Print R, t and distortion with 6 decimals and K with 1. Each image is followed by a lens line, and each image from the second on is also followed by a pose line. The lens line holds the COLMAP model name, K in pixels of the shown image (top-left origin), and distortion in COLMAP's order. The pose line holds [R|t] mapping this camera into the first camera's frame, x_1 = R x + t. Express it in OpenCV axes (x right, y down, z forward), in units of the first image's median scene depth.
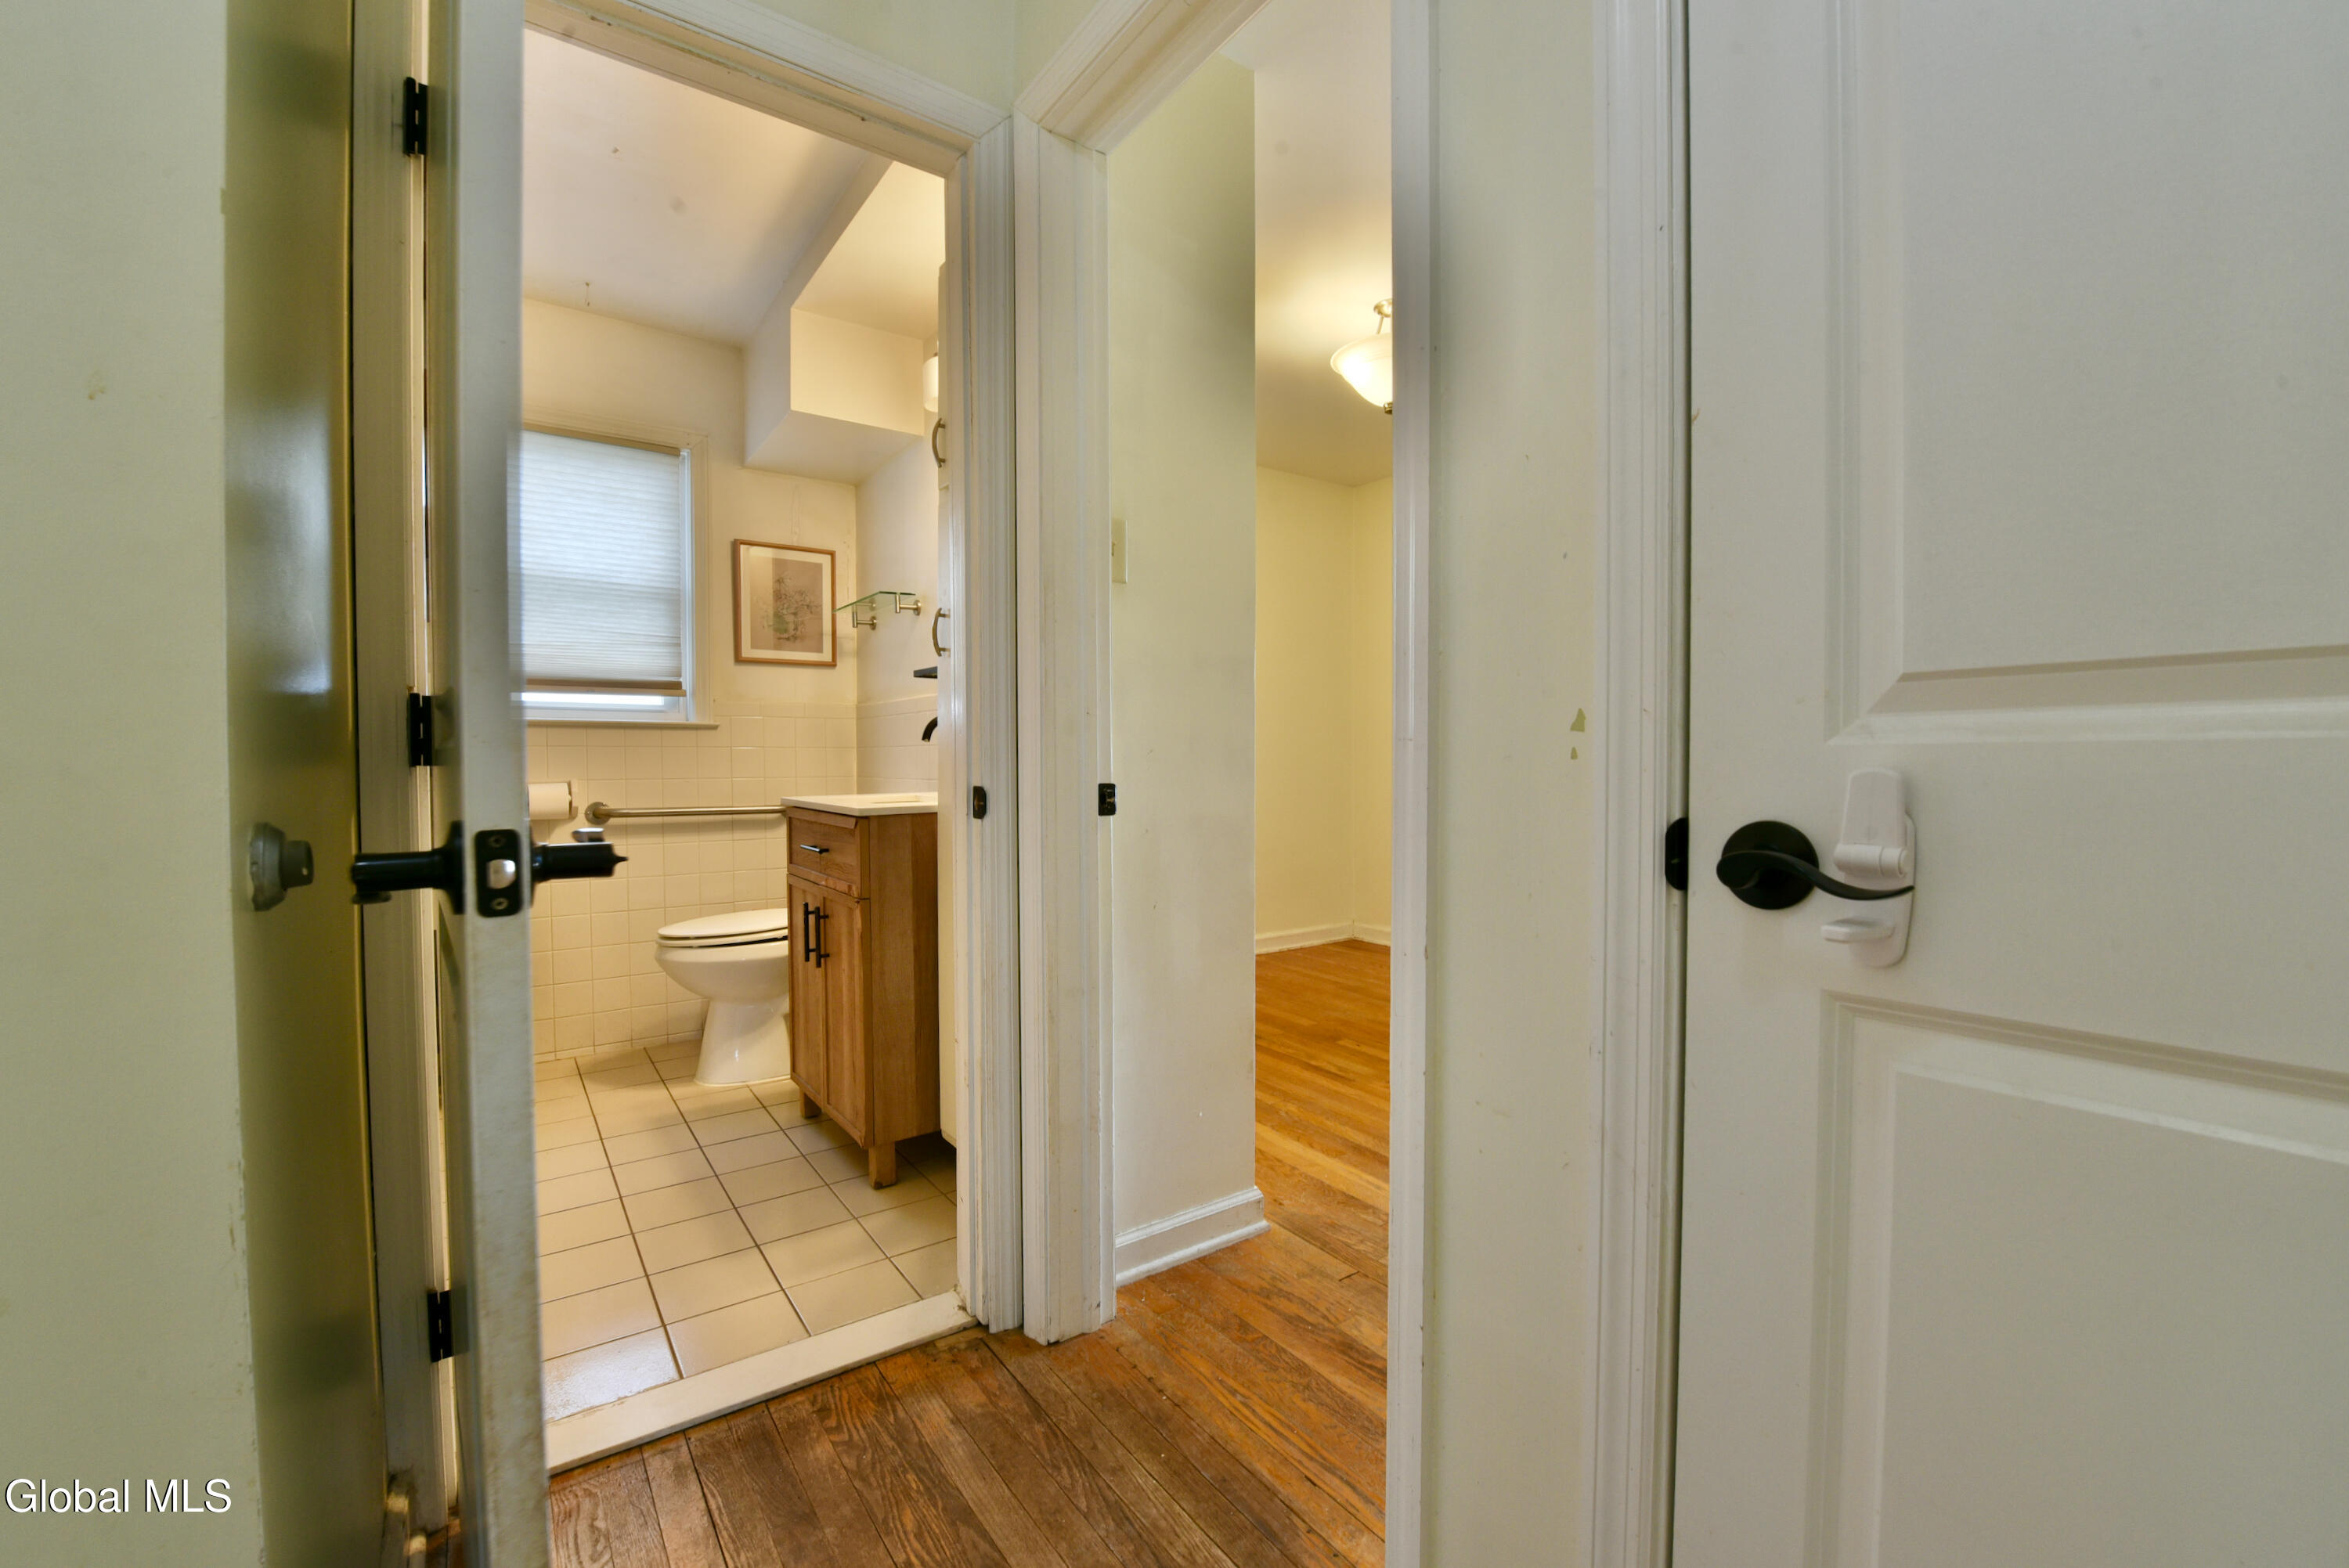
lens RADIAL K [[954.7, 0, 1175.1], [0, 954.7, 787.0], [0, 0, 1]] dist [-0.013561, -0.004895]
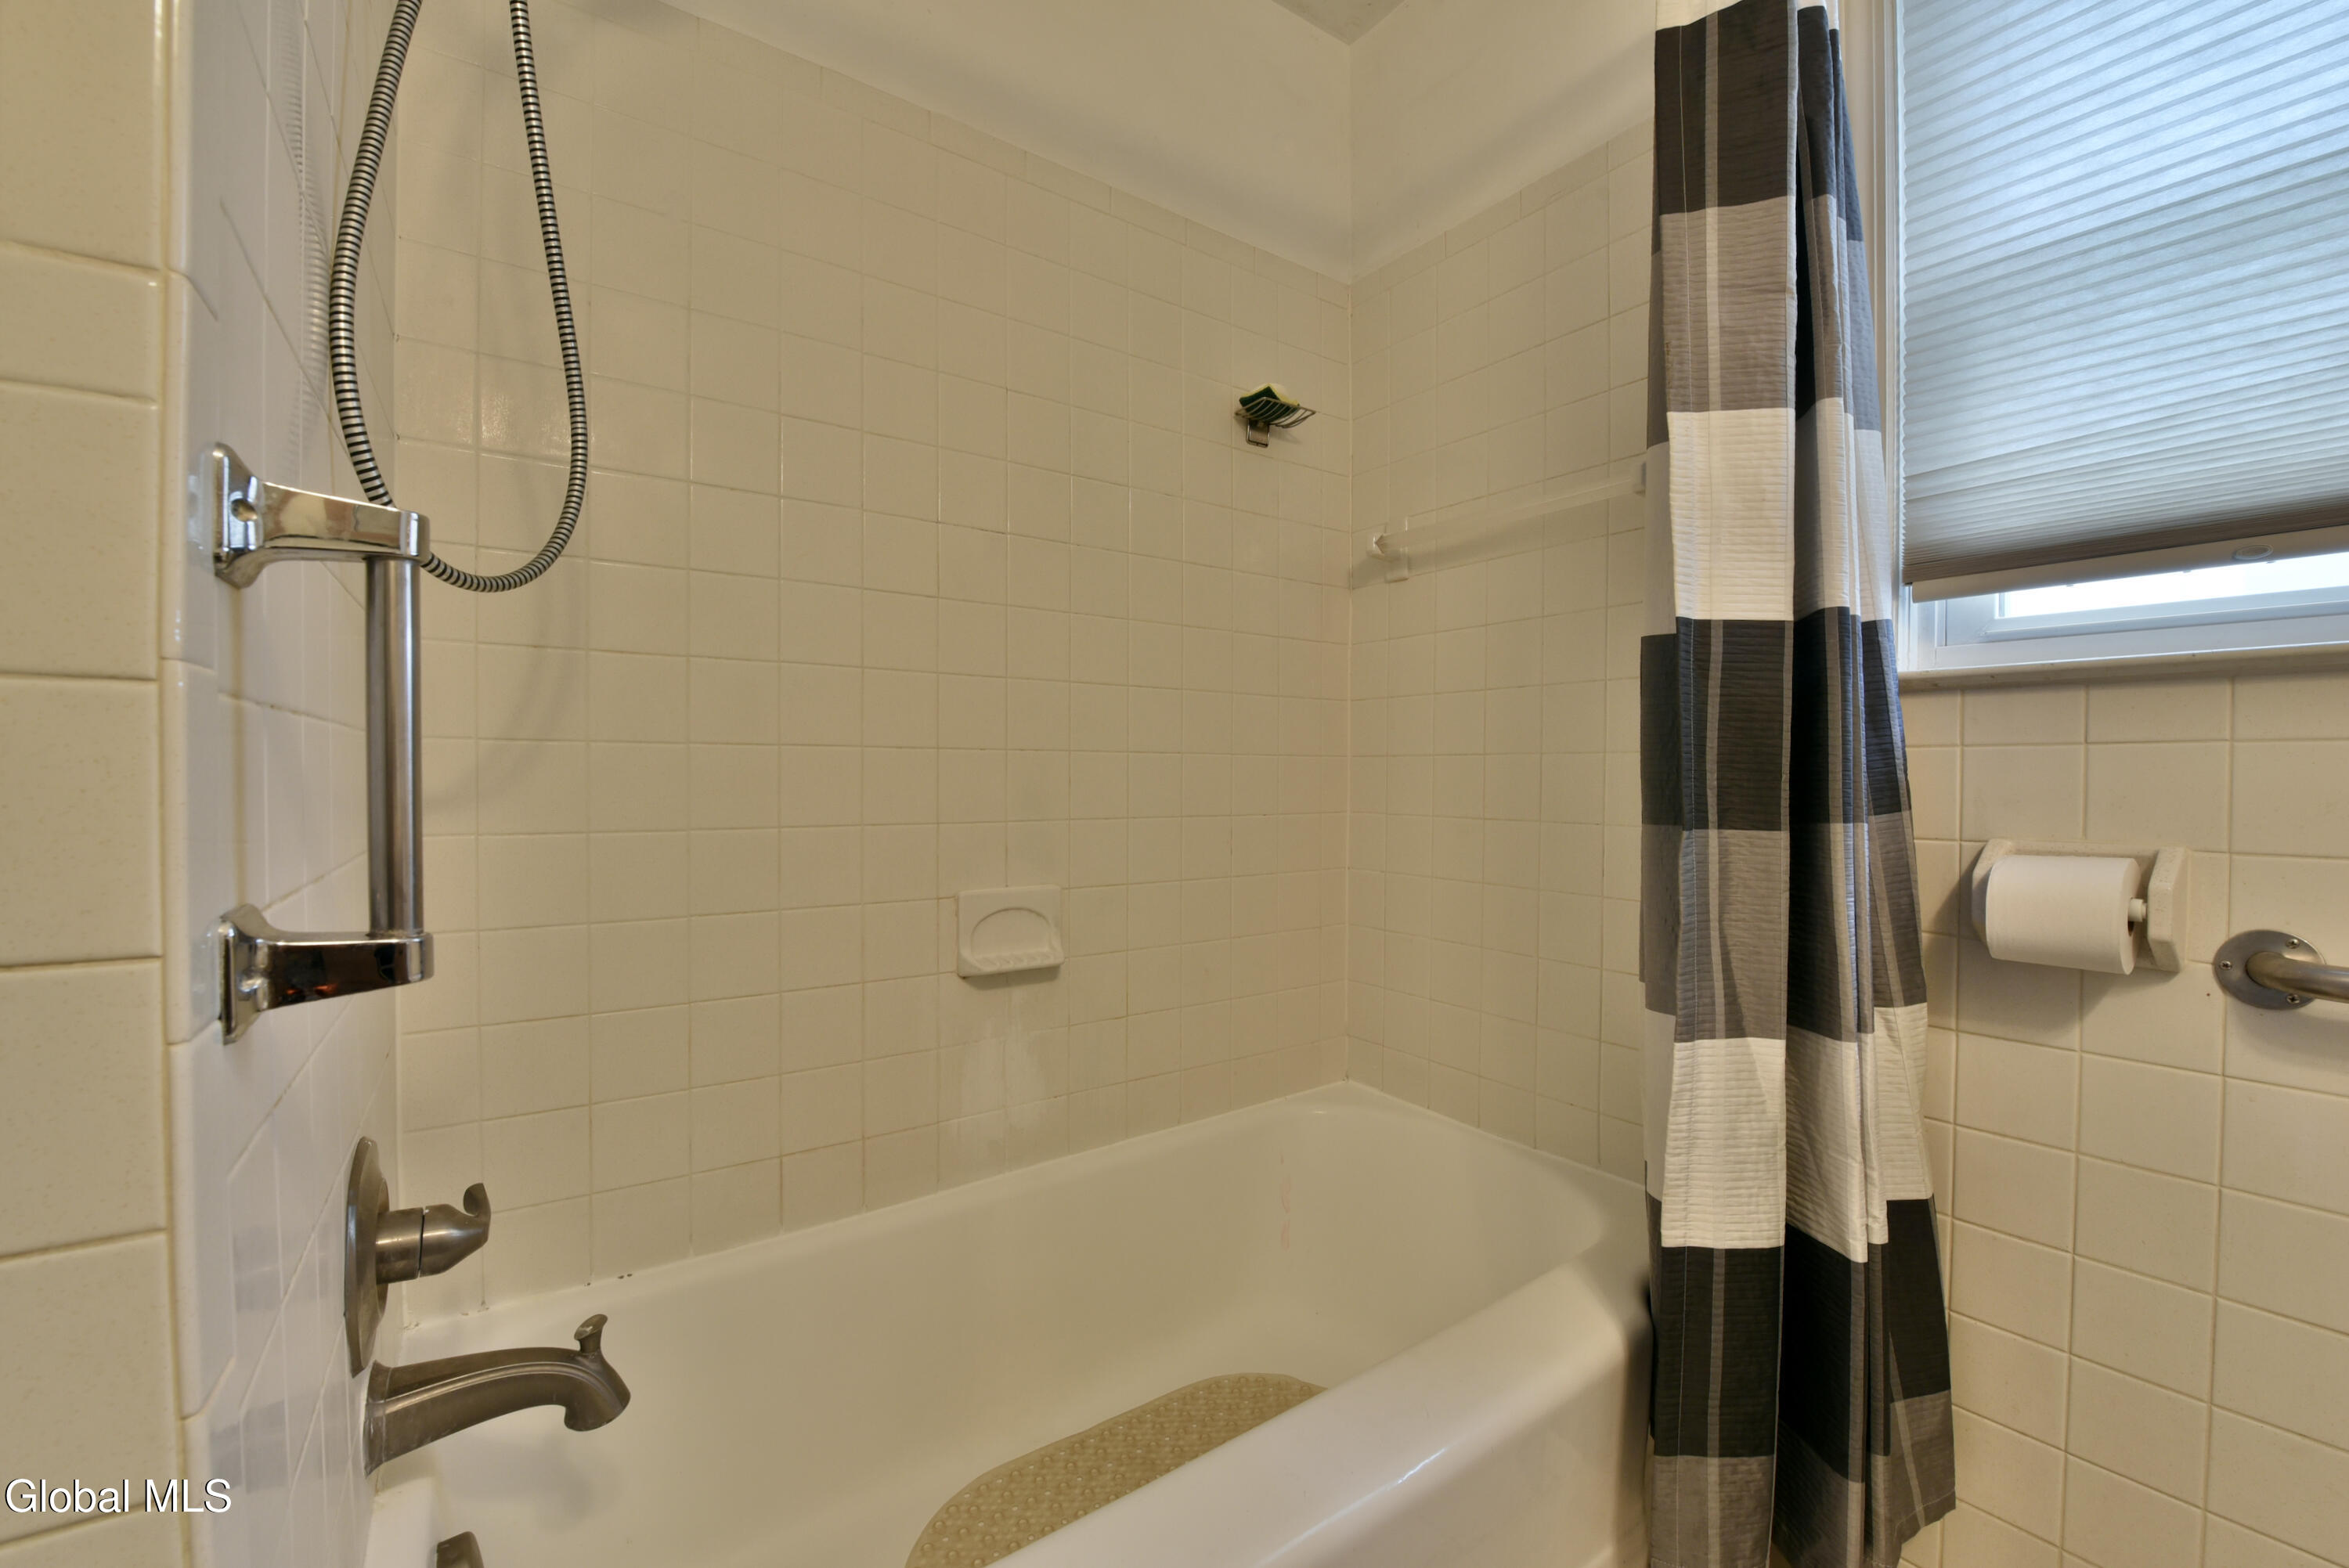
lens RADIAL K [[962.5, 0, 1177.5], [0, 962.5, 786.2], [0, 0, 1]] dist [-0.019342, -0.001027]
pose [[-0.007574, 0.014539, -0.999866, -0.307399], [-0.032281, 0.999370, 0.014776, -0.020980], [0.999450, 0.032389, -0.007099, 0.640123]]
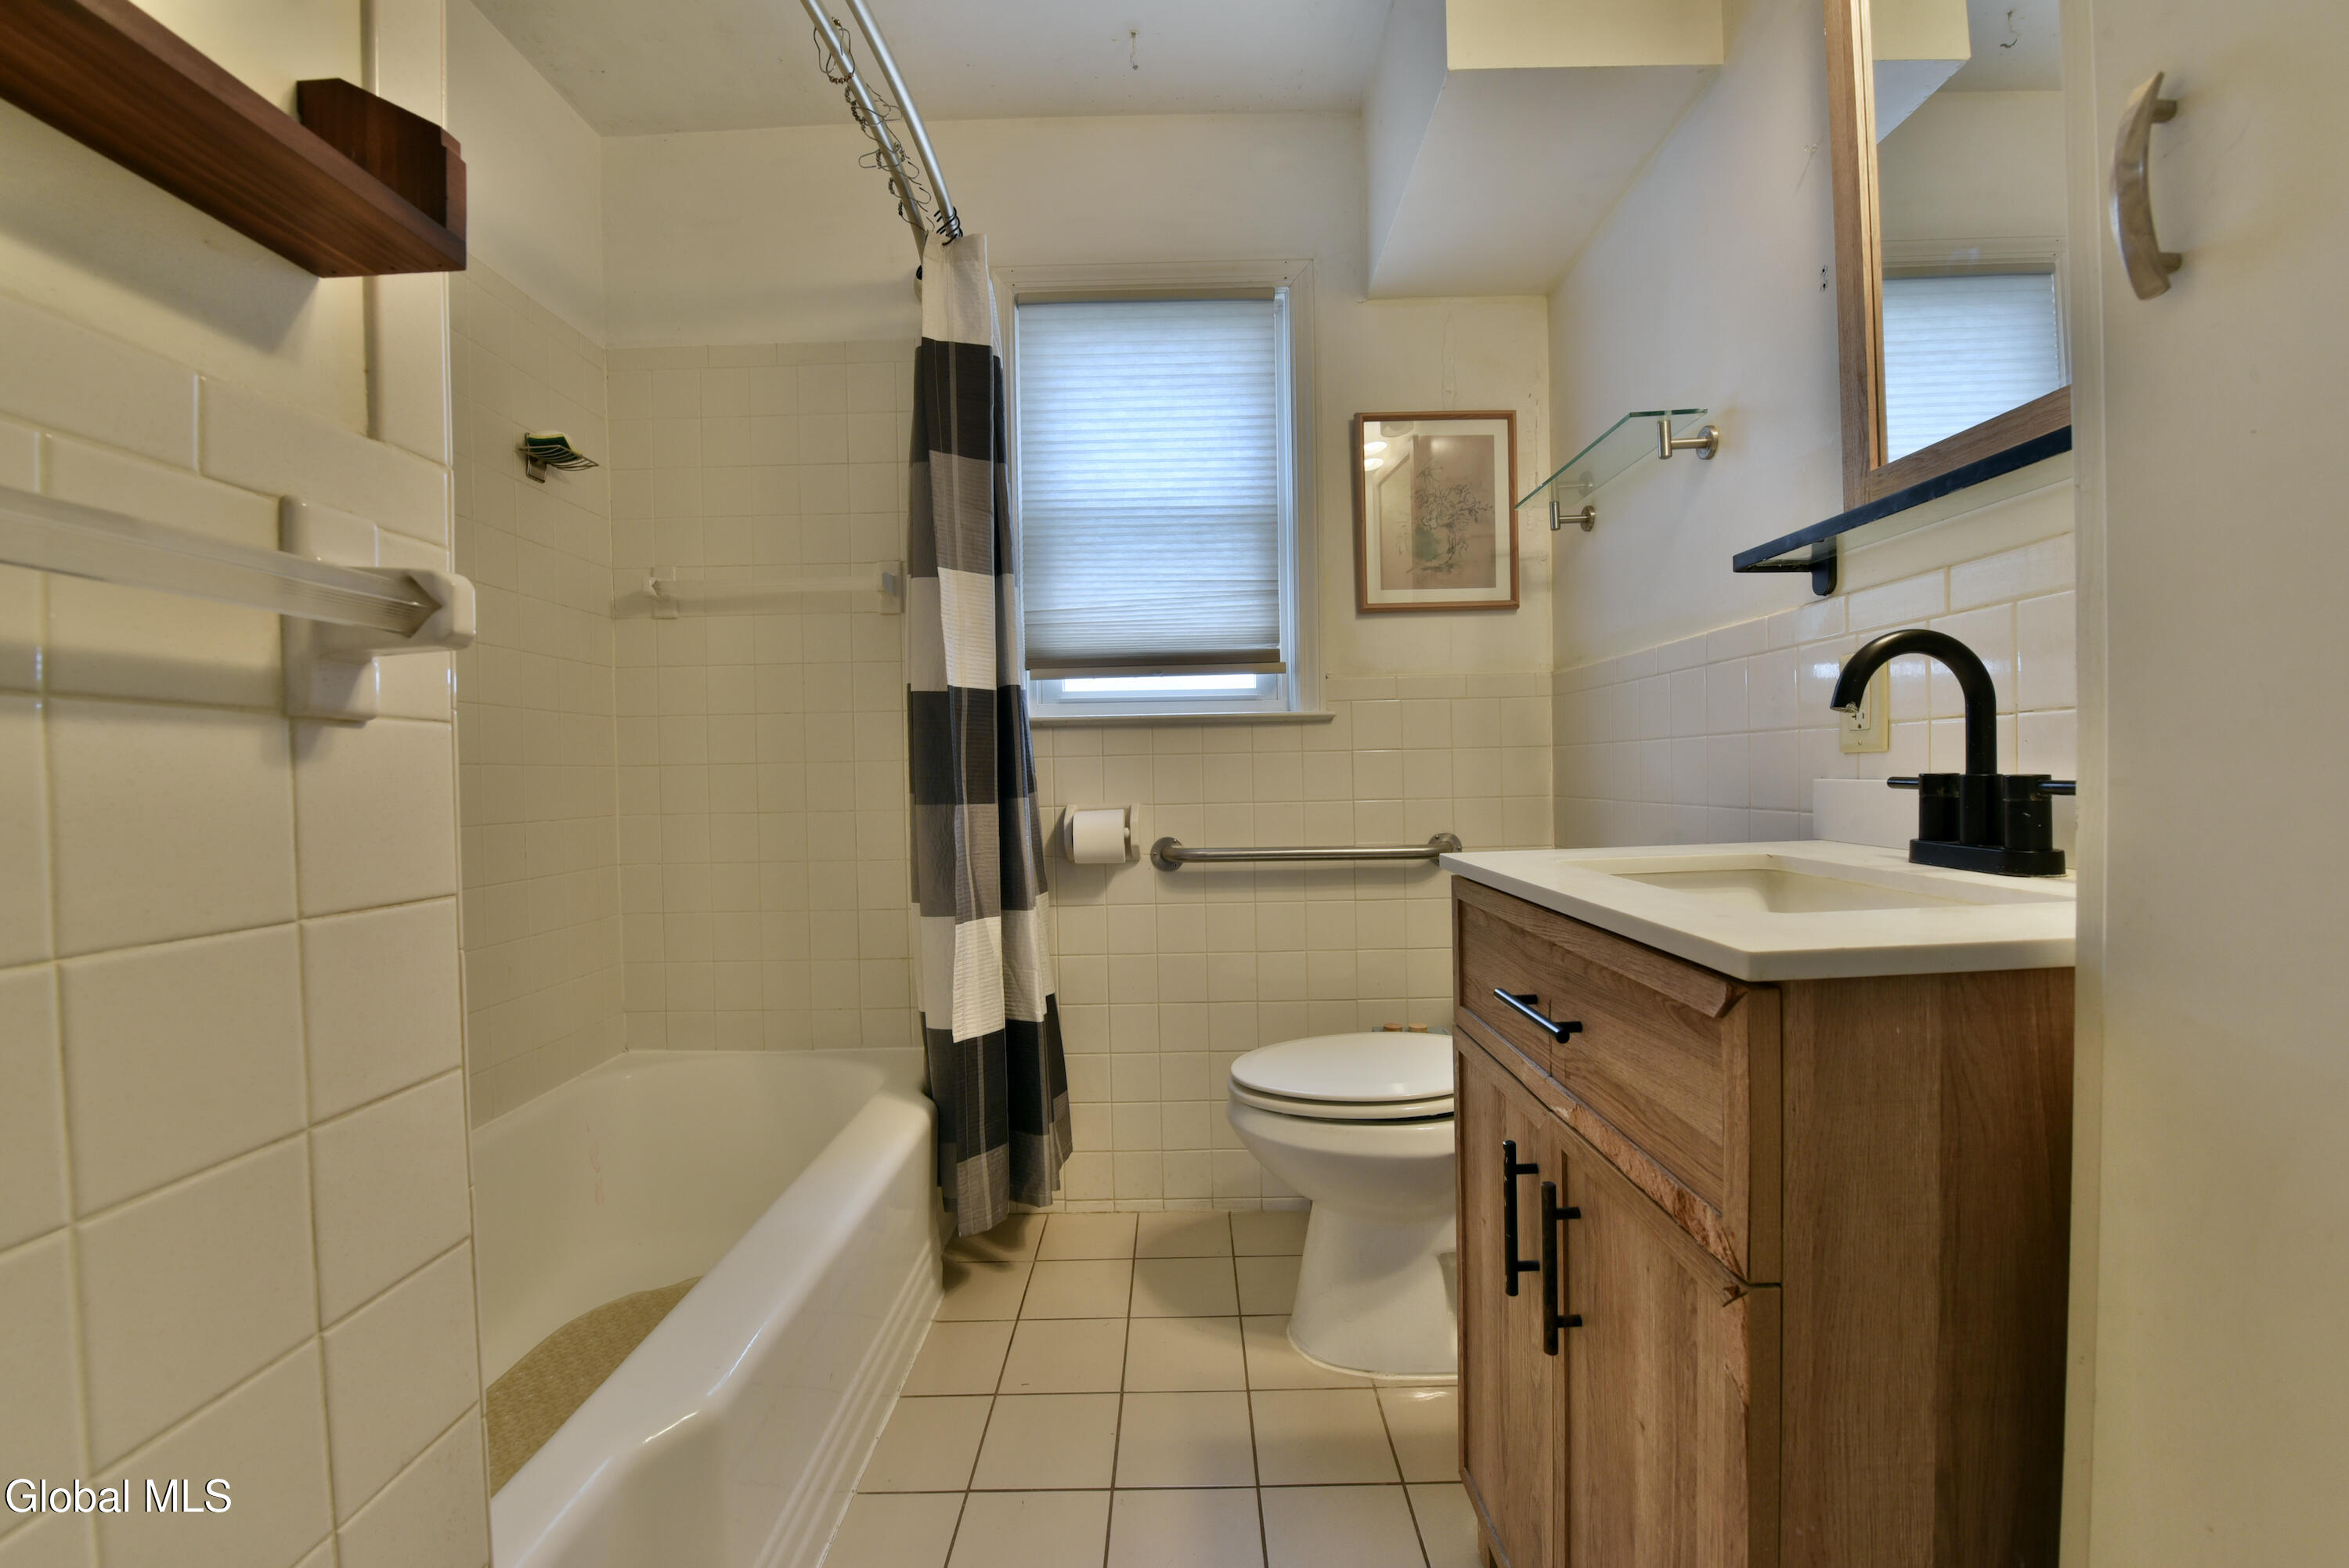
lens RADIAL K [[962.5, 0, 1177.5], [0, 962.5, 786.2], [0, 0, 1]] dist [-0.019342, -0.001027]
pose [[0.804919, -0.007063, -0.593342, -0.191662], [0.001984, 0.999956, -0.009212, -0.013312], [0.593381, 0.006238, 0.804897, 0.440469]]
